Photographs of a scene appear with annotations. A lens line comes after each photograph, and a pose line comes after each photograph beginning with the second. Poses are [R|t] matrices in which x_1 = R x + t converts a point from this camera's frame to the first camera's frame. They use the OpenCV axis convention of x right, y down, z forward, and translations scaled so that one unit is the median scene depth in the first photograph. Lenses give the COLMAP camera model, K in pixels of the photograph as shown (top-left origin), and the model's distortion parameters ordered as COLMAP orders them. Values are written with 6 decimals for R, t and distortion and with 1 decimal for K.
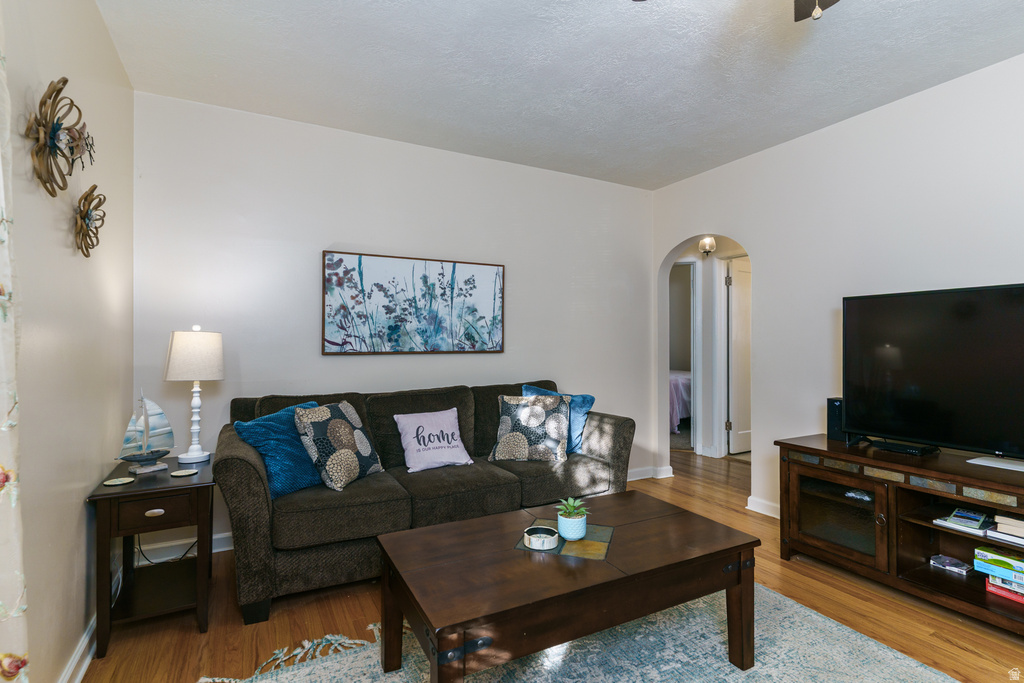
lens RADIAL K [[491.9, 0, 509.3], [0, 491.9, 338.3], [0, 0, 1]] dist [0.000601, -0.000471]
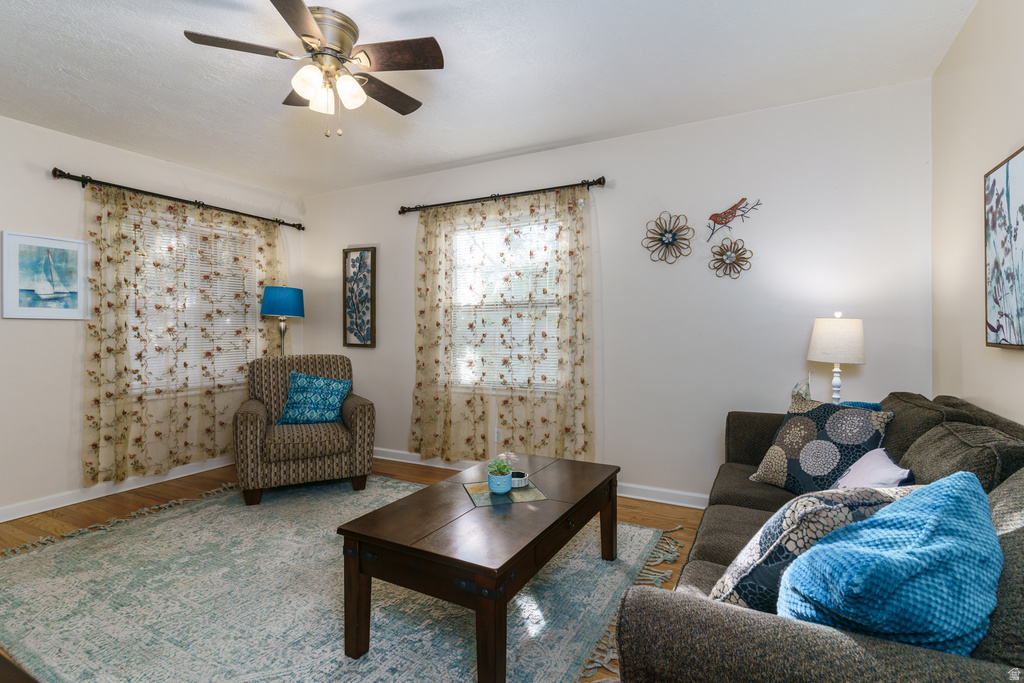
lens RADIAL K [[495.1, 0, 515.9], [0, 495.1, 326.6], [0, 0, 1]] dist [0.002222, -0.000258]
pose [[-0.830109, -0.000038, -0.557601, 0.446413], [0.007535, 0.999908, -0.011286, 0.011054], [0.557550, -0.013571, -0.830032, 1.180527]]
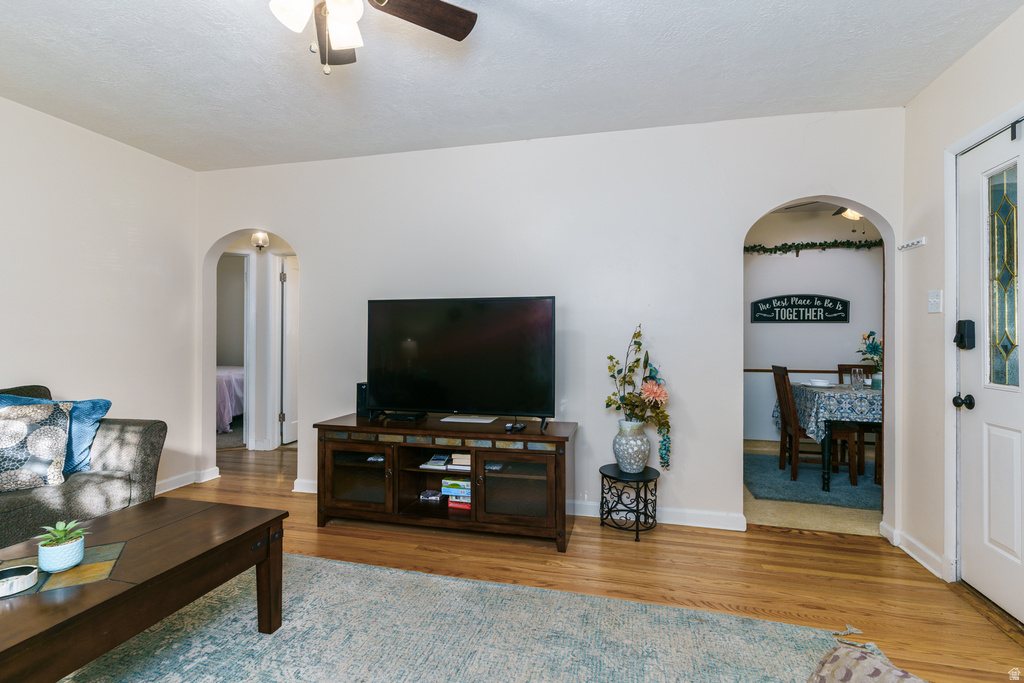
lens RADIAL K [[487.9, 0, 511.7], [0, 487.9, 336.1], [0, 0, 1]] dist [0.002575, -0.000597]
pose [[0.670753, 0.002862, 0.741676, 0.013148], [-0.008096, 0.999961, 0.003464, -0.000471], [-0.741637, -0.008328, 0.670750, -0.073838]]
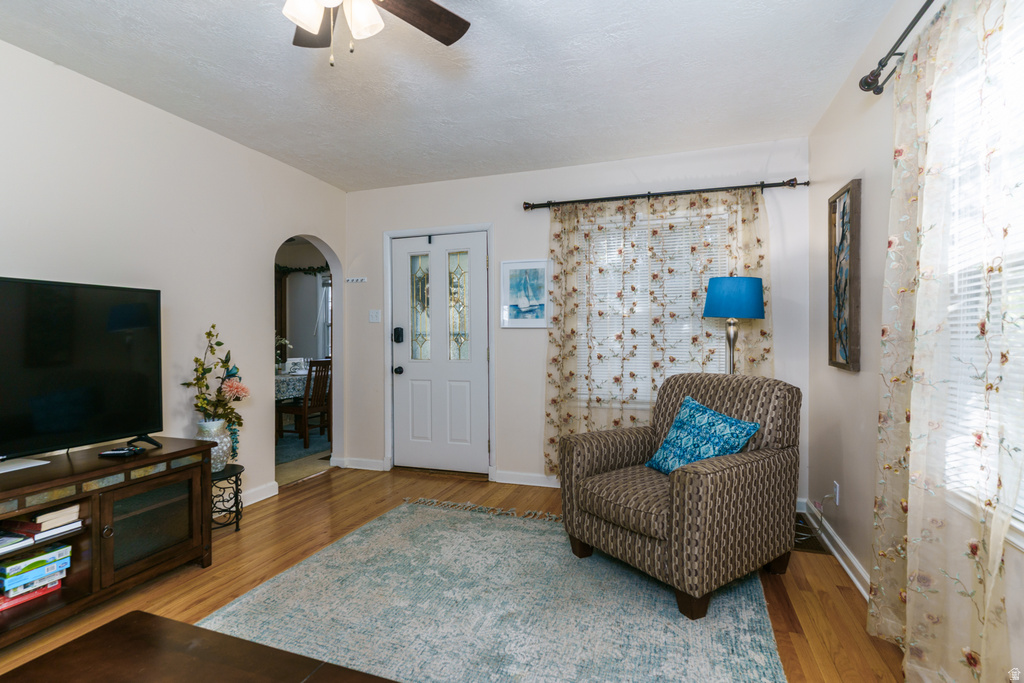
lens RADIAL K [[487.9, 0, 511.7], [0, 487.9, 336.1], [0, 0, 1]] dist [0.002575, -0.000597]
pose [[-0.675730, 0.001593, 0.737148, -0.231587], [-0.002919, 0.999984, -0.004837, 0.003044], [-0.737144, -0.005420, -0.675714, 0.626408]]
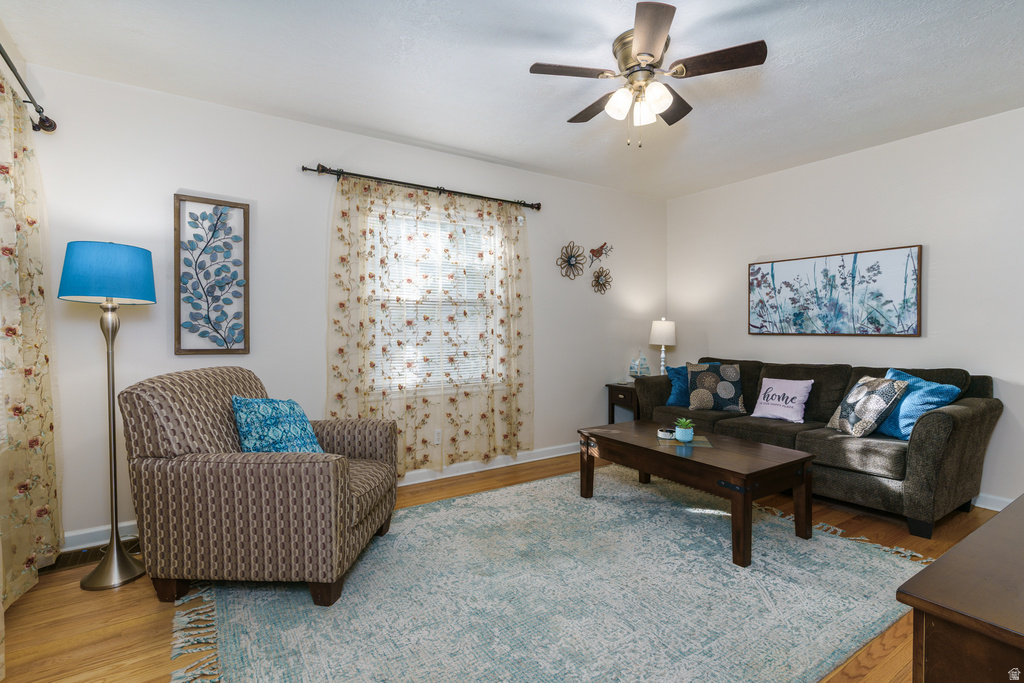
lens RADIAL K [[495.1, 0, 515.9], [0, 495.1, 326.6], [0, 0, 1]] dist [0.002222, -0.000258]
pose [[0.105095, -0.000269, -0.994462, 1.029080], [0.008059, 0.999967, 0.000581, 0.003424], [0.994430, -0.008075, 0.105094, 0.144126]]
